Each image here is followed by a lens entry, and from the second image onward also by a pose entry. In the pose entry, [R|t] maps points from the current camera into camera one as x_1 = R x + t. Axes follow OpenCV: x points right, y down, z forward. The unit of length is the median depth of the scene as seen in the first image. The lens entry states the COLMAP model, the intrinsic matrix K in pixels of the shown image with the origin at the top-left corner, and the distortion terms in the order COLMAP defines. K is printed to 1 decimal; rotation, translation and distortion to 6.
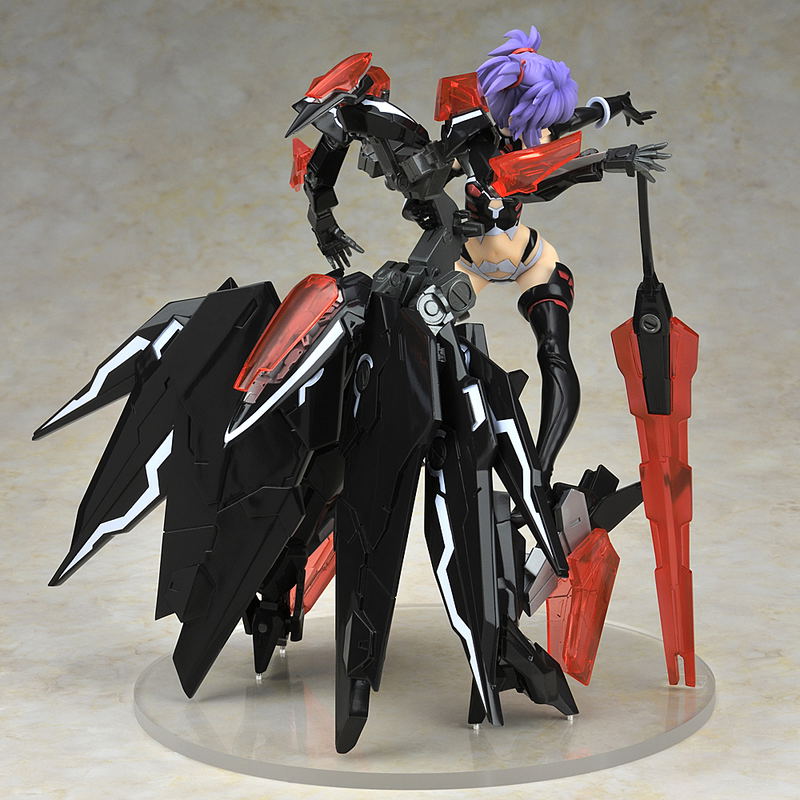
lens RADIAL K [[3399.1, 0, 400.0], [0, 3399.1, 400.0], [0, 0, 1]] dist [-0.022113, 10.928536]
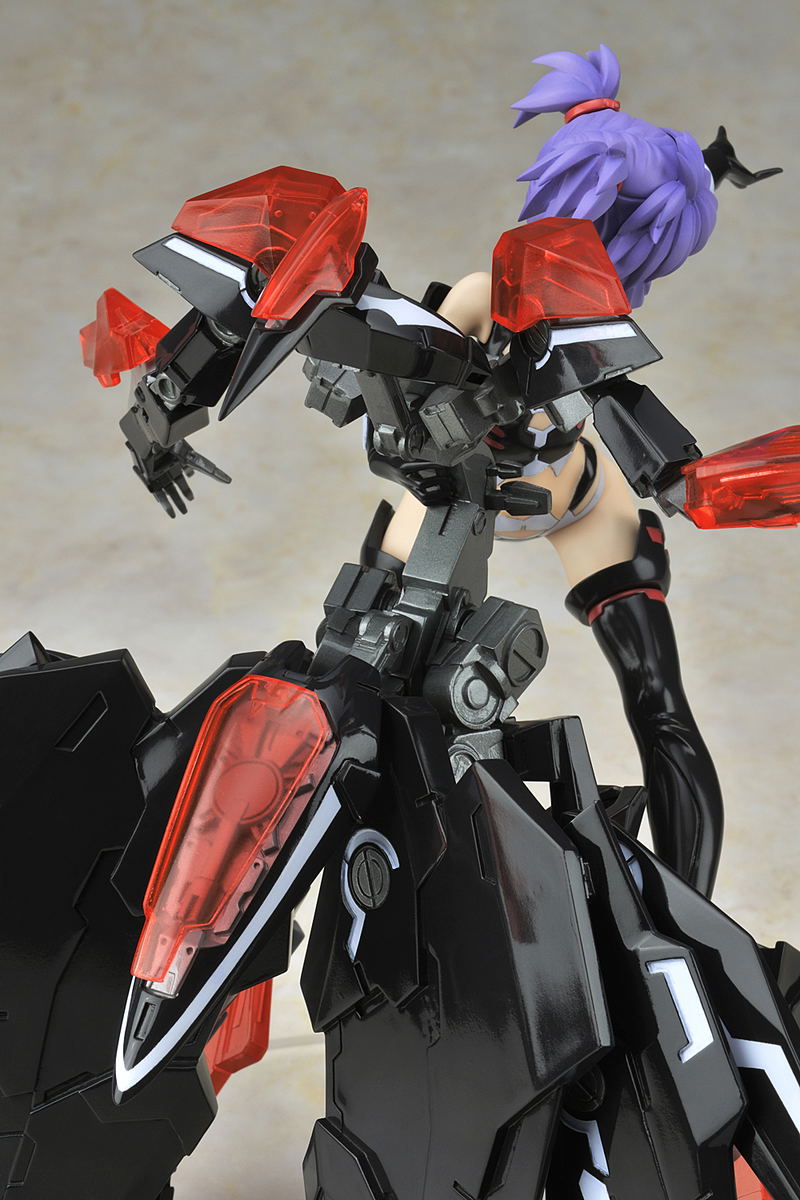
lens RADIAL K [[3810.8, 0, 399.8], [0, 3810.8, 631.7], [0, 0, 1]] dist [0.212999, 0.169613]
pose [[0.978392, -0.071002, 0.194185, -0.103979], [0.034390, 0.981989, 0.185779, -0.134620], [-0.203879, -0.175087, 0.963212, 0.483329]]
